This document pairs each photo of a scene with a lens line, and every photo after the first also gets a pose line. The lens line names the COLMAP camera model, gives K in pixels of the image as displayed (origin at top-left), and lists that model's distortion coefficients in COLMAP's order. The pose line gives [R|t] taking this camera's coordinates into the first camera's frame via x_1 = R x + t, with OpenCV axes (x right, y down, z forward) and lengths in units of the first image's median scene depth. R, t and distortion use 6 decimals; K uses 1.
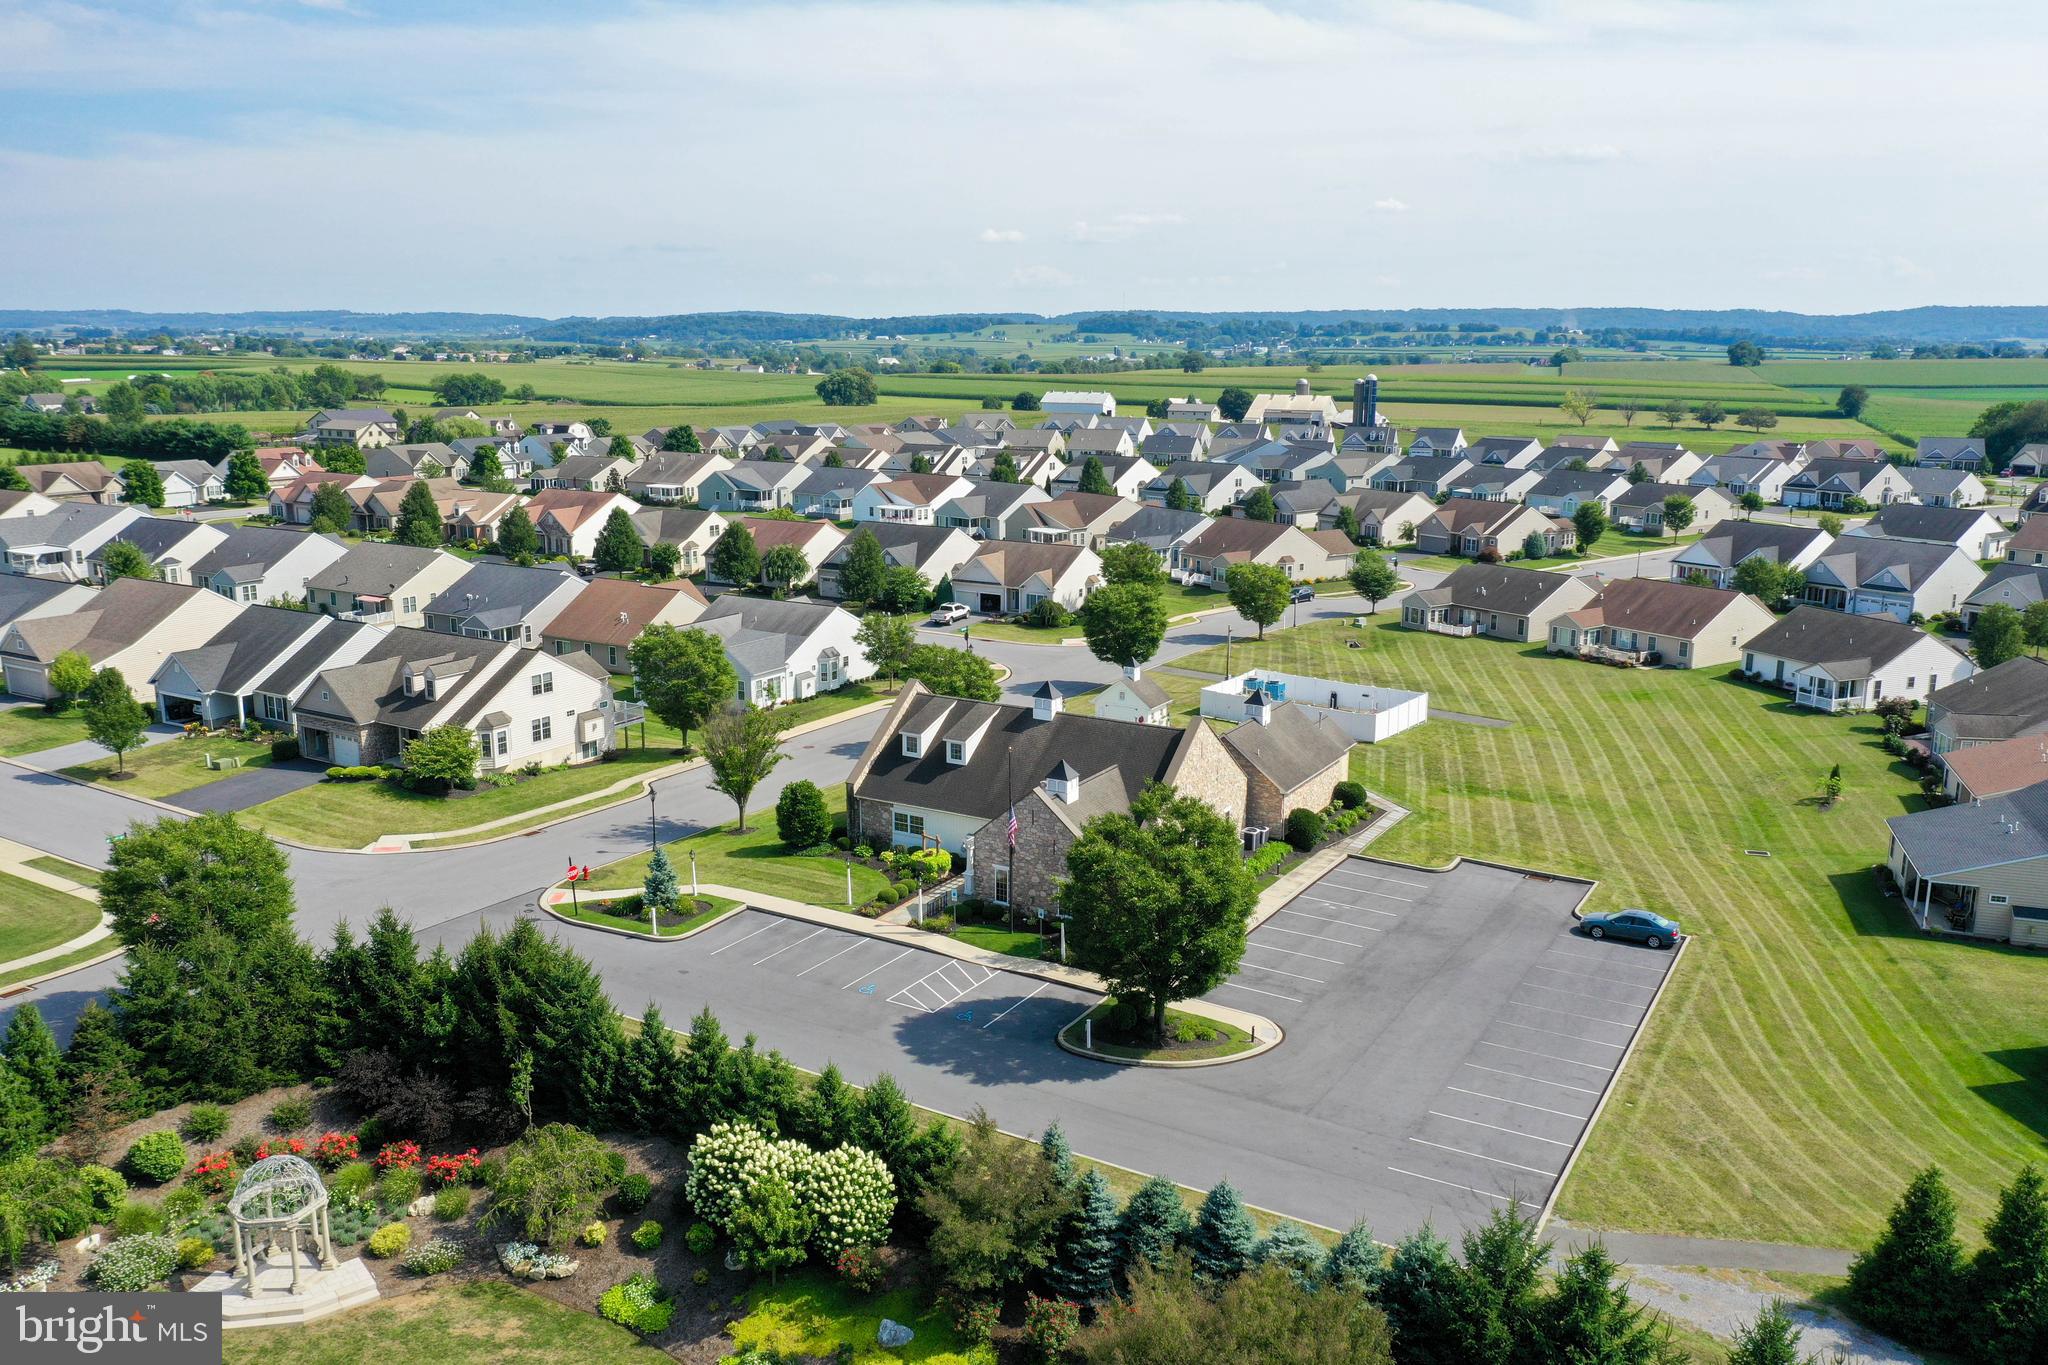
lens RADIAL K [[1607.7, 0, 1017.5], [0, 1607.7, 681.0], [0, 0, 1]] dist [0.003247, -0.002289]
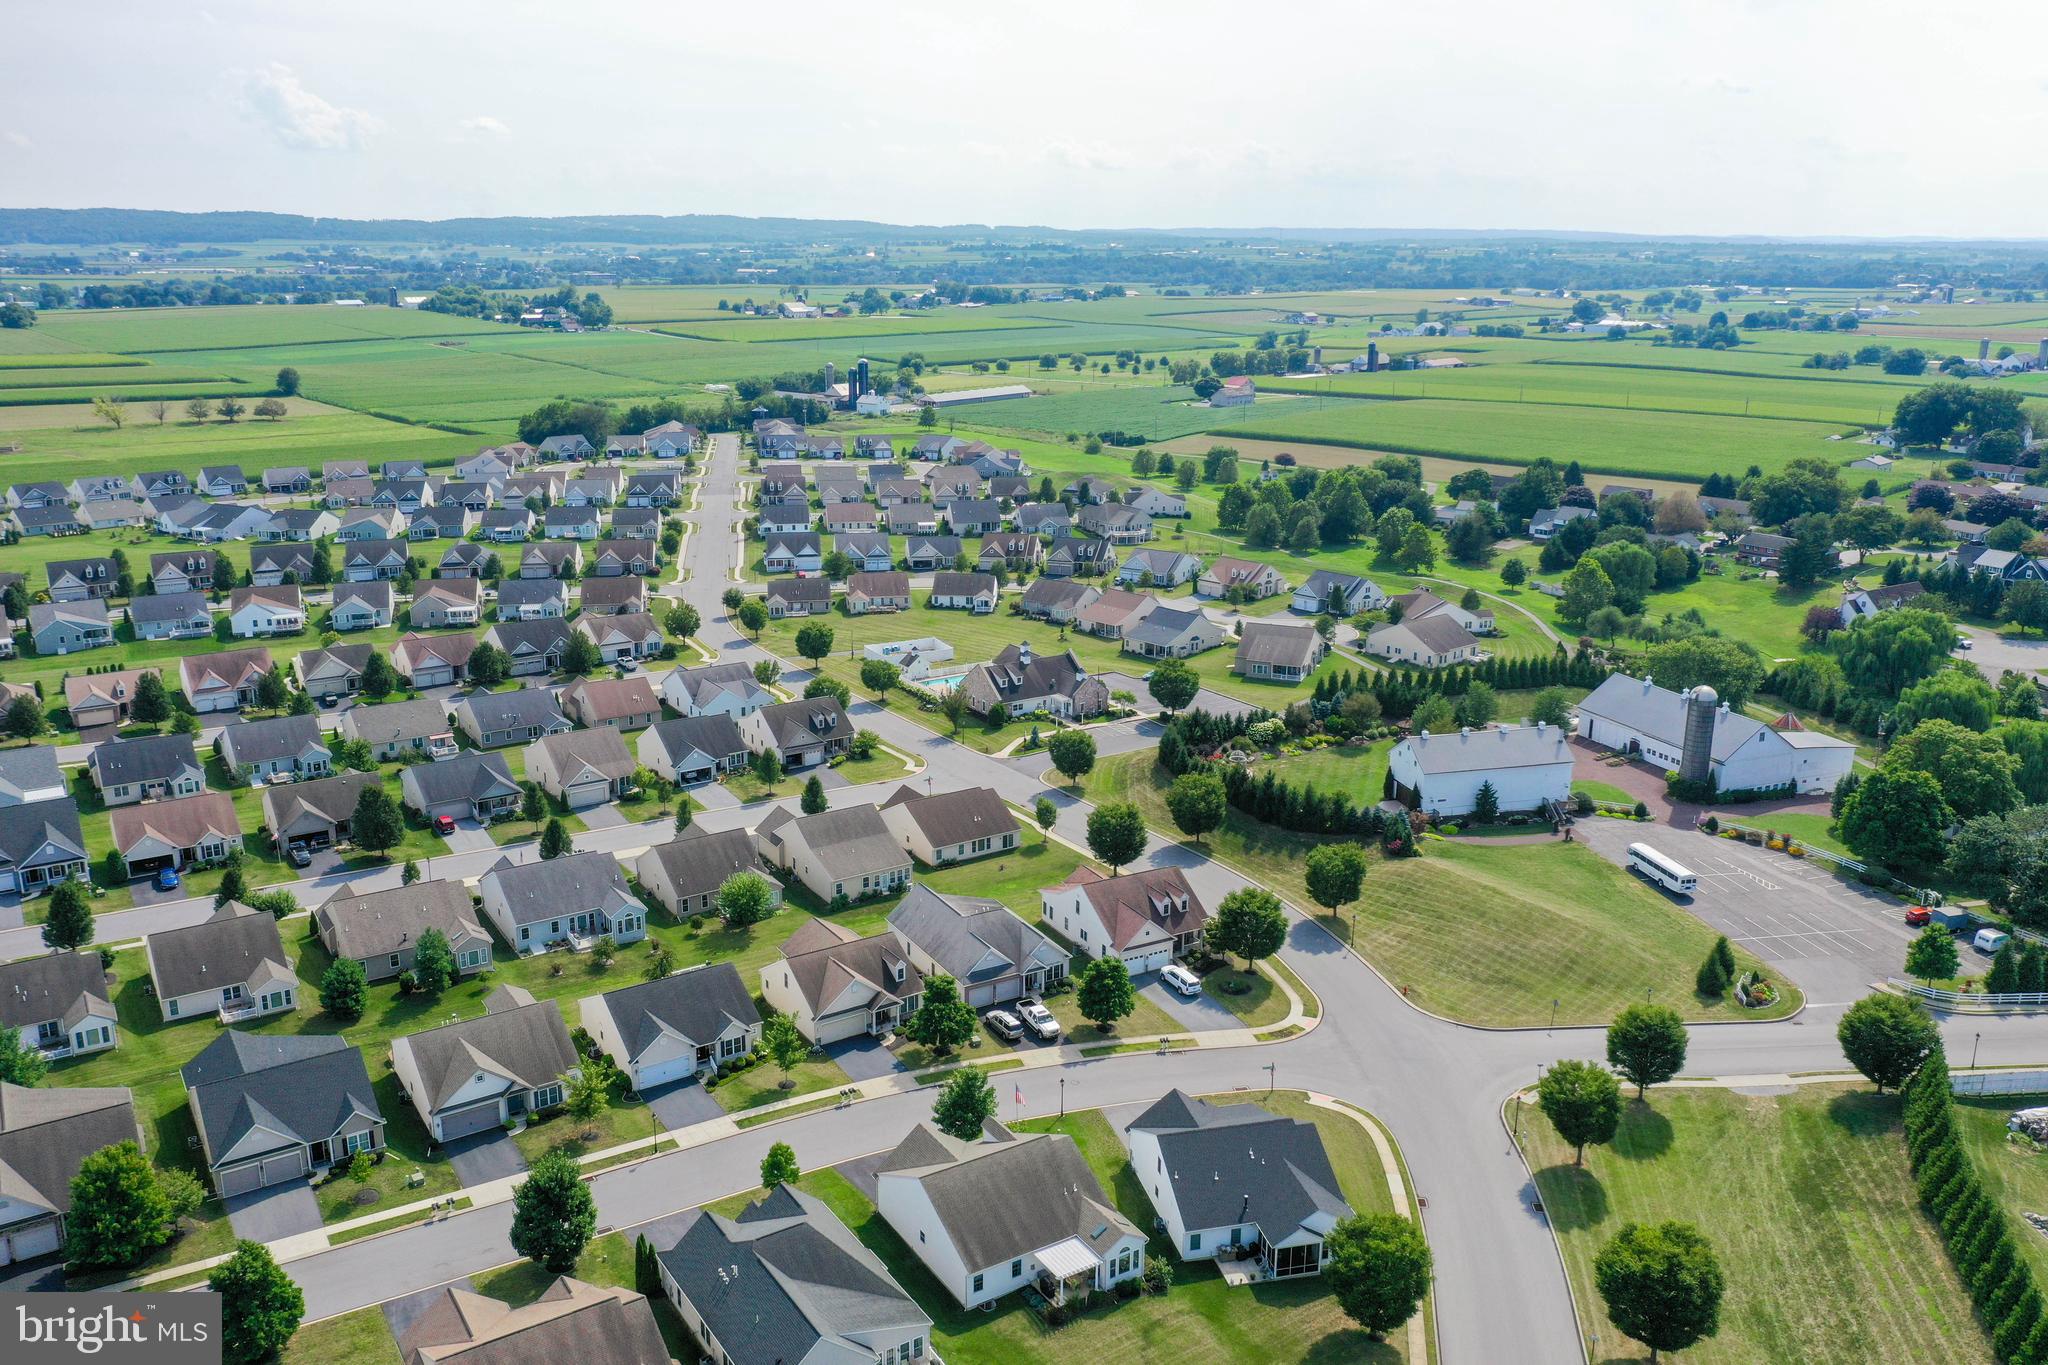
lens RADIAL K [[1607.7, 0, 1027.2], [0, 1607.7, 678.4], [0, 0, 1]] dist [0.003247, -0.002289]
pose [[0.441360, -0.240333, 0.864547, -1.633603], [0.185776, 0.967065, 0.173992, -0.297744], [-0.877889, 0.083819, 0.471472, -0.264902]]
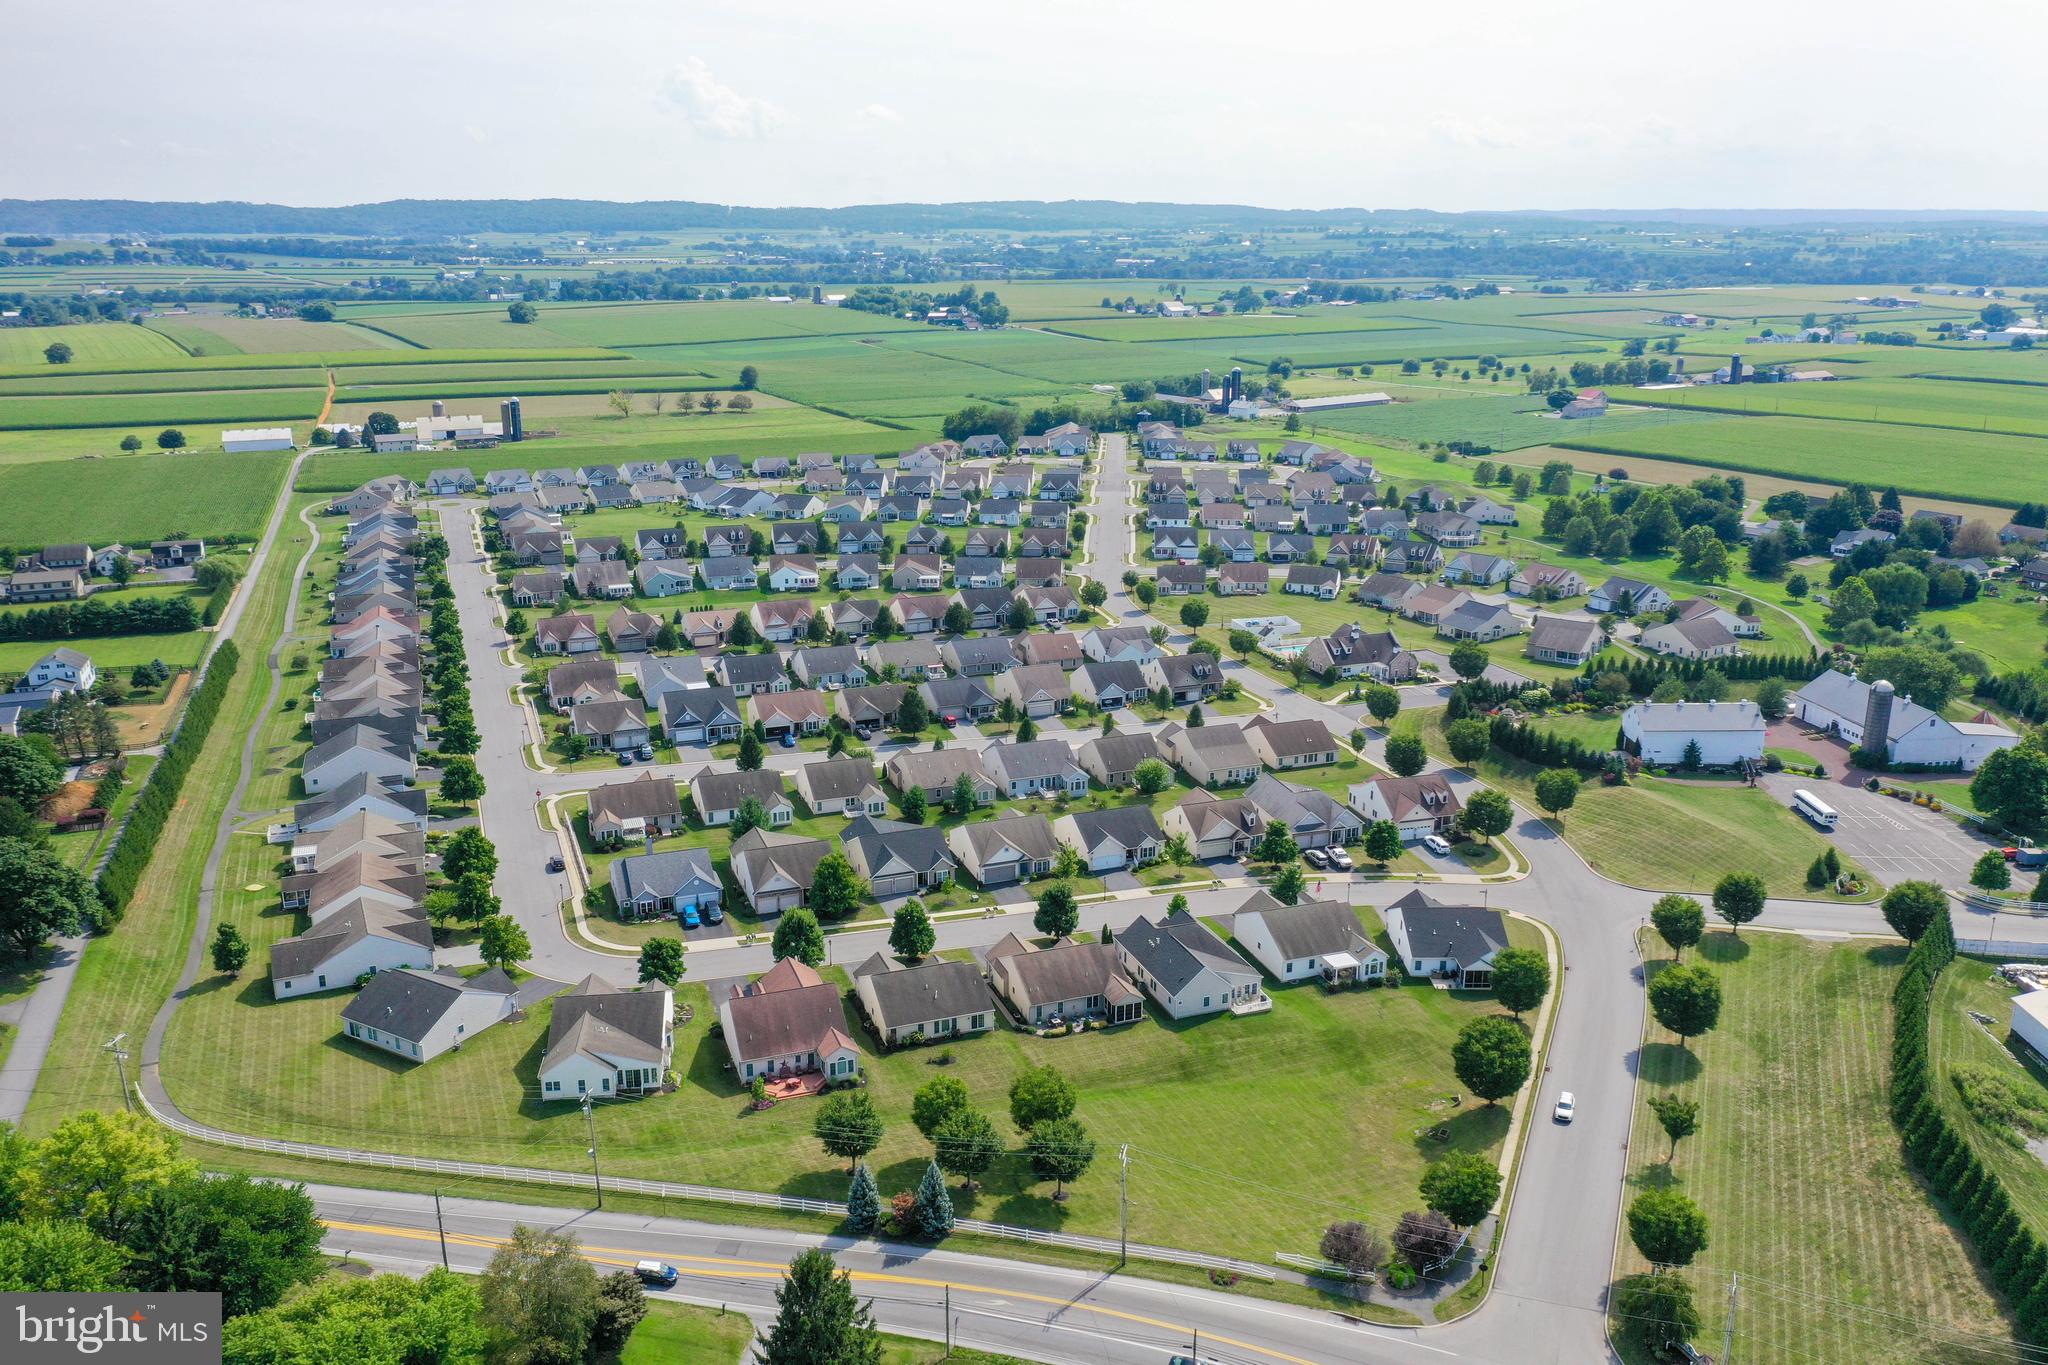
lens RADIAL K [[1607.7, 0, 1033.6], [0, 1607.7, 683.5], [0, 0, 1]] dist [0.003247, -0.002289]
pose [[0.626473, -0.220194, 0.747693, -2.191251], [0.164117, 0.975026, 0.149634, -0.372589], [-0.761969, 0.028967, 0.646965, -0.606638]]
